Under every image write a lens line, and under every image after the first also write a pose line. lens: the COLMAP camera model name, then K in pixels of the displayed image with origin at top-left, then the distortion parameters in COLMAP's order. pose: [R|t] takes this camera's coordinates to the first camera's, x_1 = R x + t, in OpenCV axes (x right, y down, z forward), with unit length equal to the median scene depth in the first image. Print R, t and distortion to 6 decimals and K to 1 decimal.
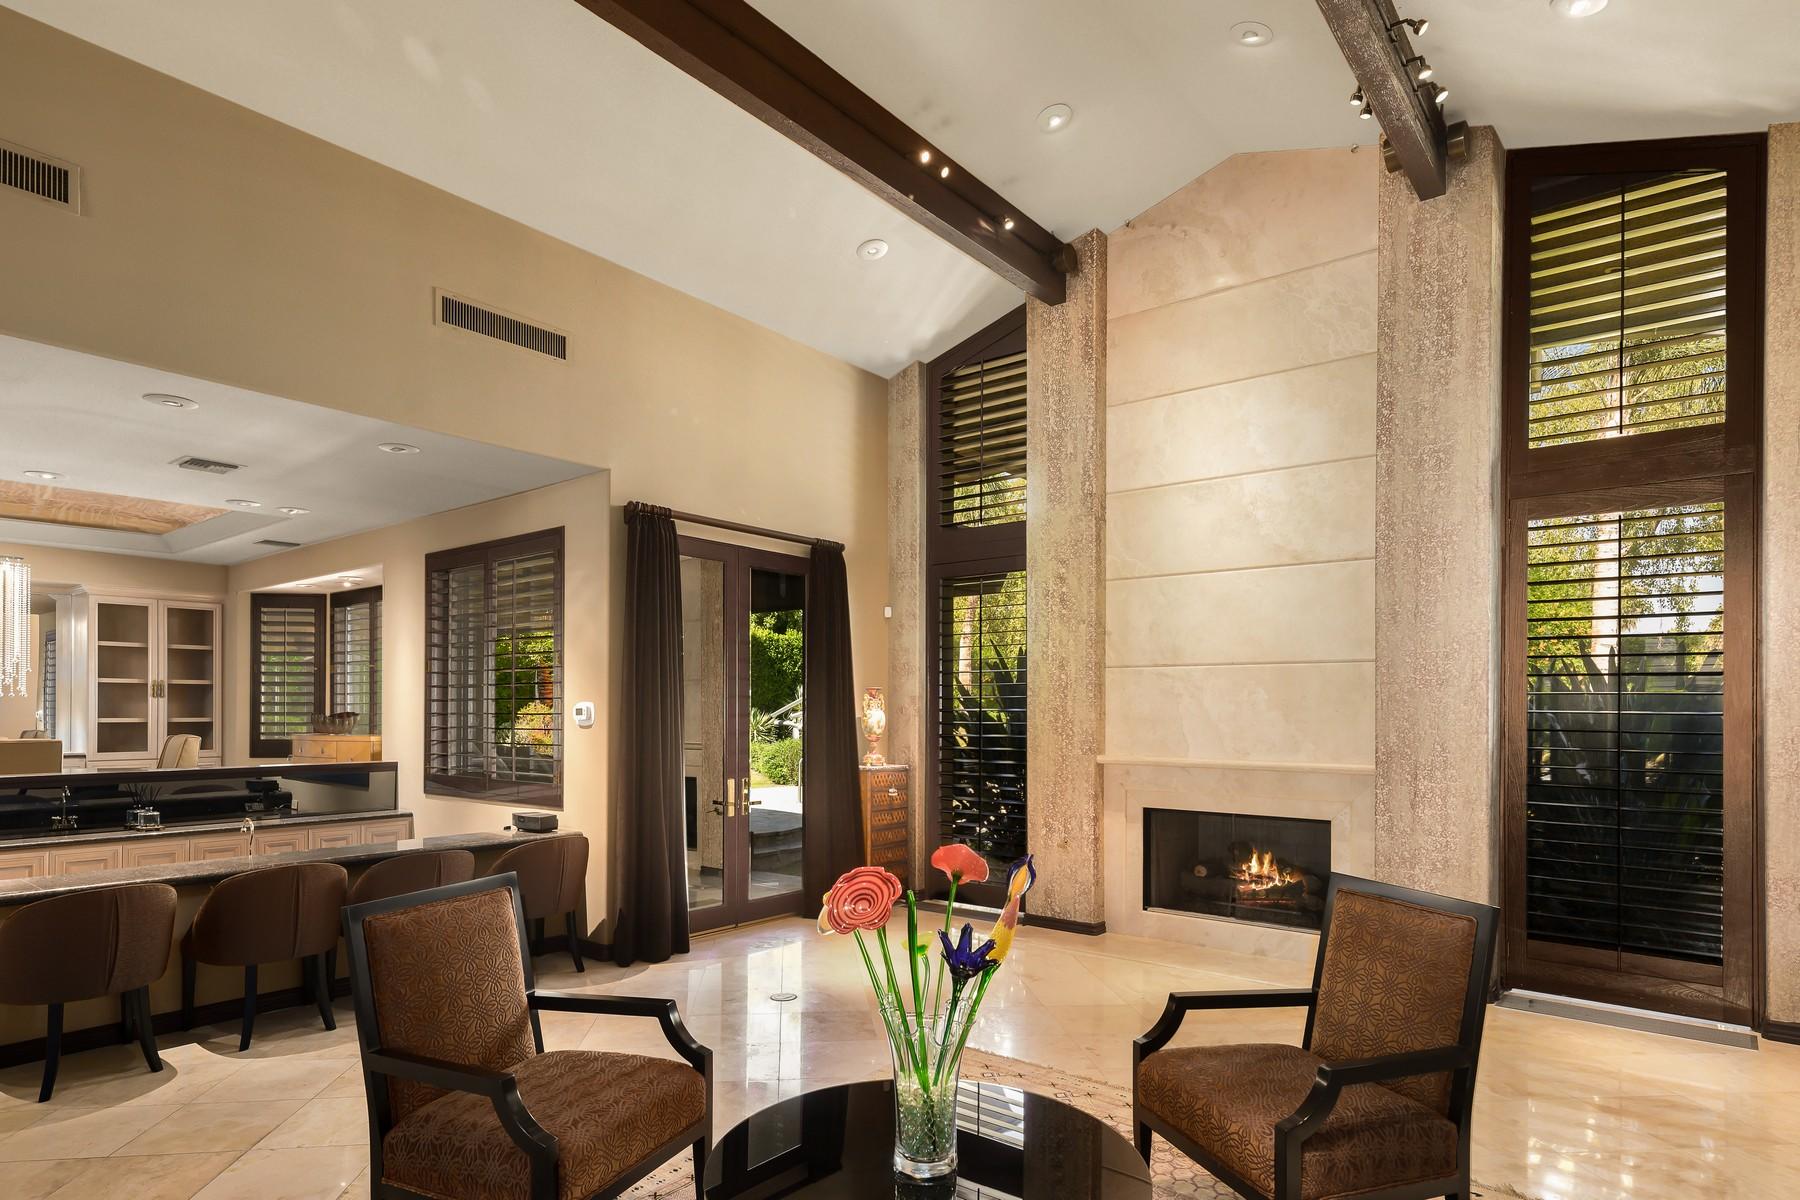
lens RADIAL K [[969.0, 0, 896.5], [0, 969.0, 714.9], [0, 0, 1]] dist [-0.001510, -0.001634]
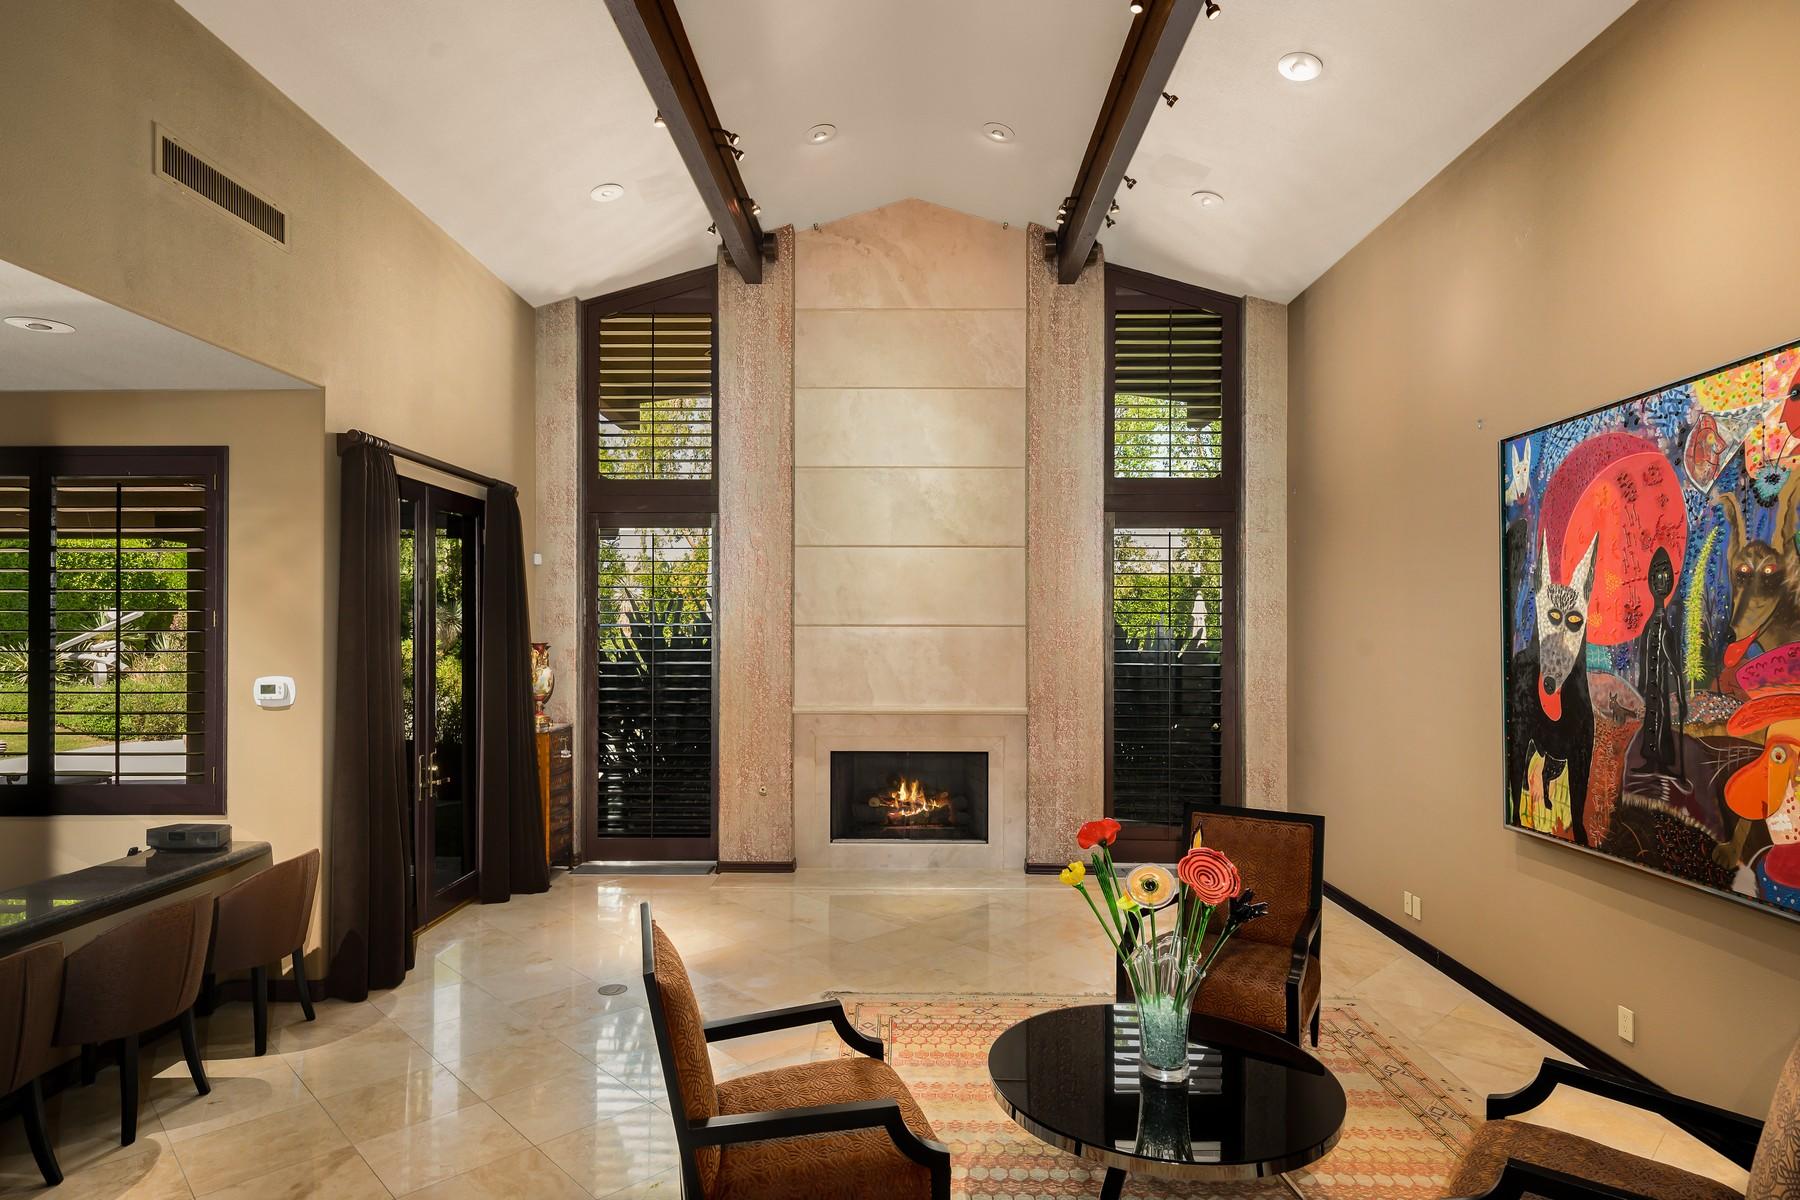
lens RADIAL K [[979.1, 0, 899.4], [0, 979.1, 628.4], [0, 0, 1]] dist [-0.000505, -0.001100]
pose [[0.790283, -0.000356, 0.612742, -0.395247], [0.004151, 0.999980, -0.004772, -0.043302], [-0.612728, 0.006315, 0.790269, 0.060019]]
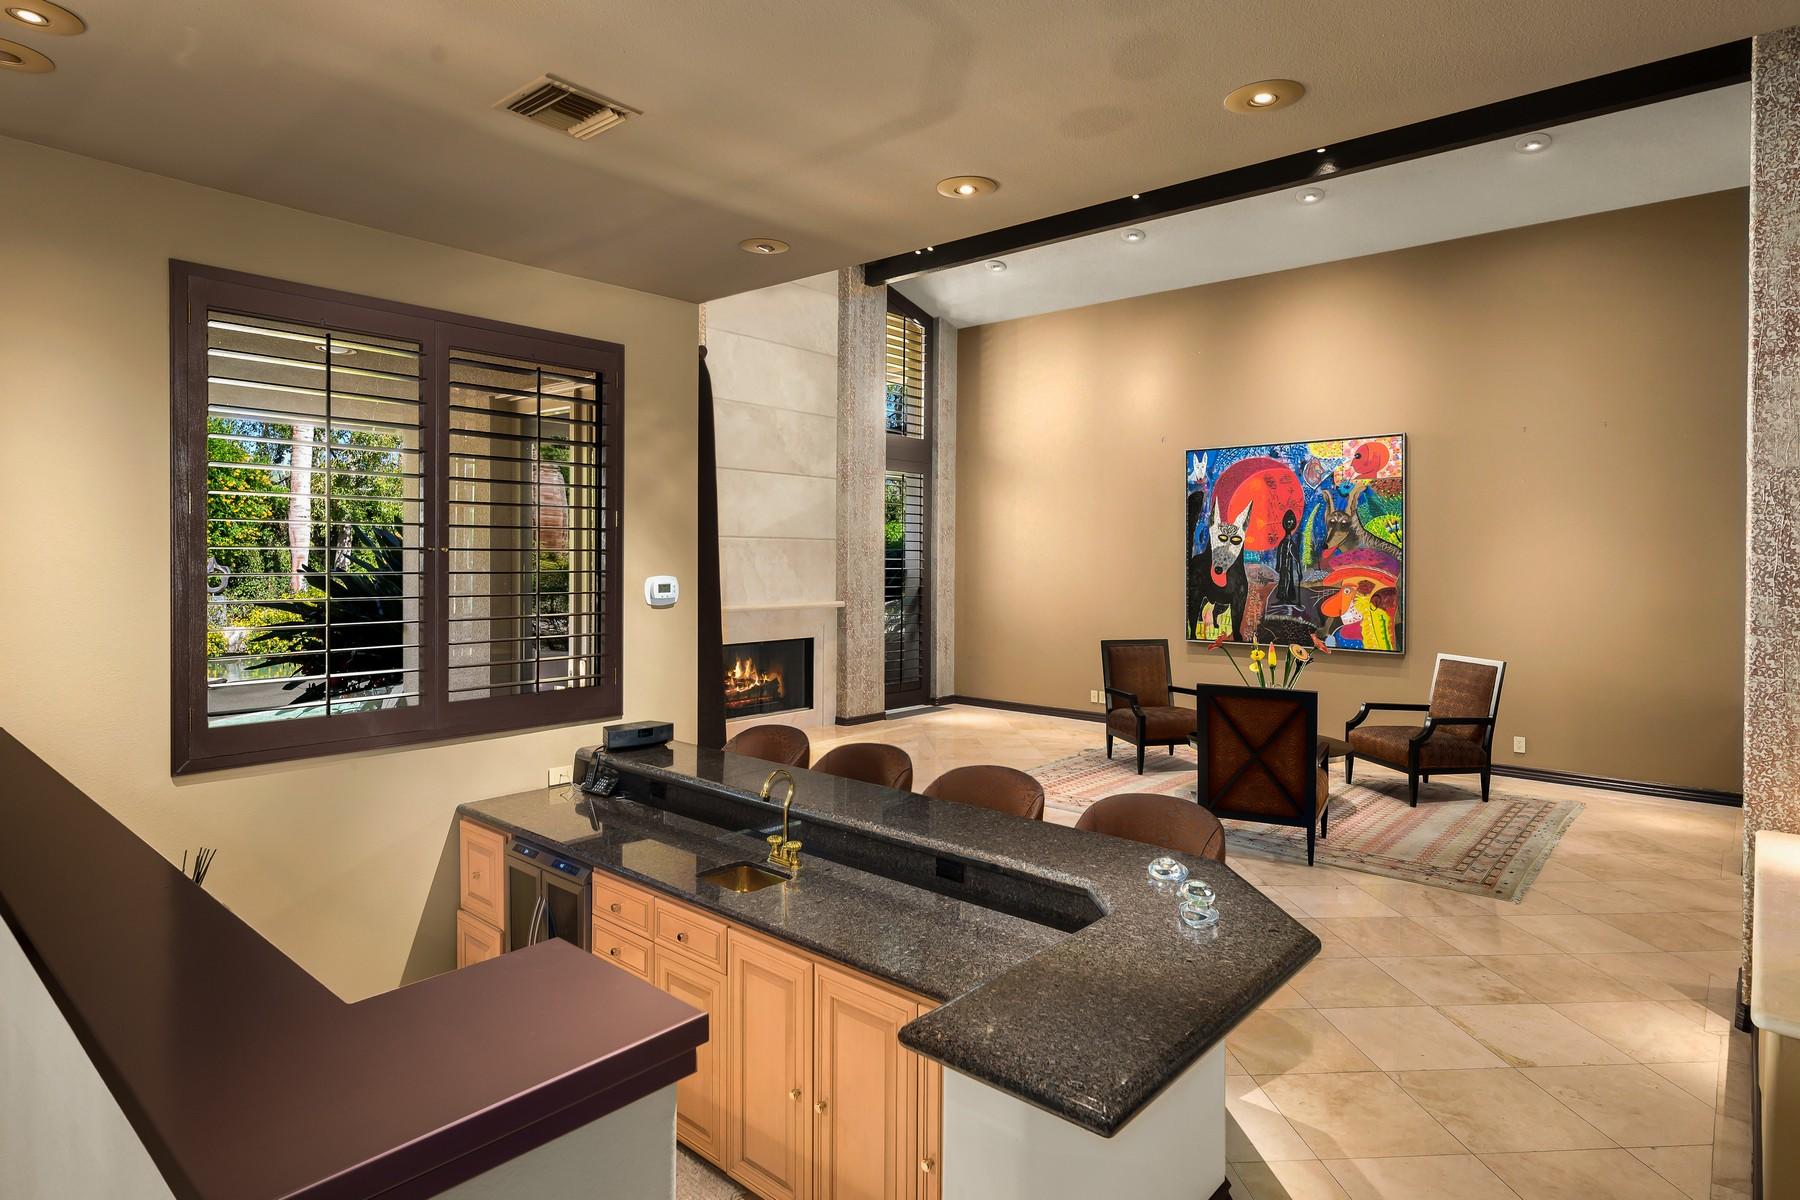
lens RADIAL K [[971.0, 0, 899.4], [0, 971.0, 568.6], [0, 0, 1]] dist [0.001186, -0.000086]
pose [[0.032849, -0.015262, 0.999344, -1.082357], [-0.002372, 0.999879, 0.015349, -0.028429], [-0.999458, -0.002874, 0.032809, 0.753394]]
